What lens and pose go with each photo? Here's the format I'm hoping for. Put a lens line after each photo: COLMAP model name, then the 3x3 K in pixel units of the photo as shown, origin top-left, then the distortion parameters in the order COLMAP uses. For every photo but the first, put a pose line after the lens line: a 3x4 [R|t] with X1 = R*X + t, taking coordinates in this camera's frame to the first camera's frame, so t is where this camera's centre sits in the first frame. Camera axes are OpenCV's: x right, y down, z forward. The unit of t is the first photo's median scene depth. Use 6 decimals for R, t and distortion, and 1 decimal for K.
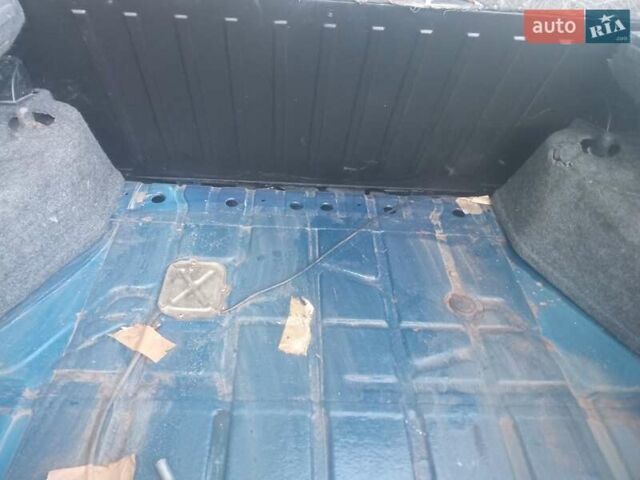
lens RADIAL K [[513.2, 0, 318.0], [0, 513.2, 230.5], [0, 0, 1]] dist [0.001760, -0.003181]
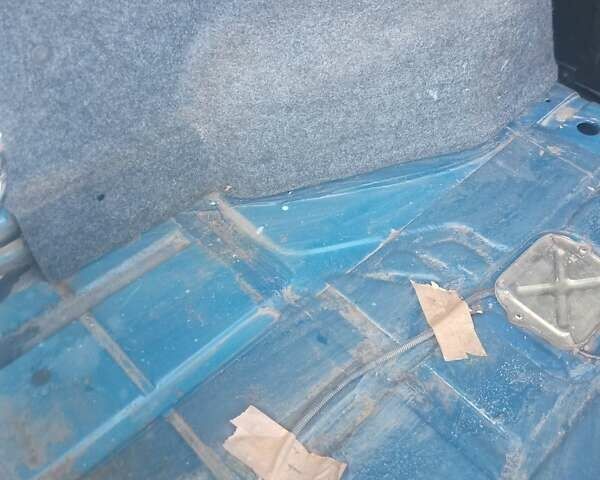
lens RADIAL K [[624.2, 0, 310.6], [0, 624.2, 224.4], [0, 0, 1]] dist [0.135707, -0.302174]
pose [[0.675285, 0.510073, -0.532743, -0.083496], [-0.438461, 0.858442, 0.266137, -0.023023], [0.593079, 0.053869, 0.803340, 0.223017]]
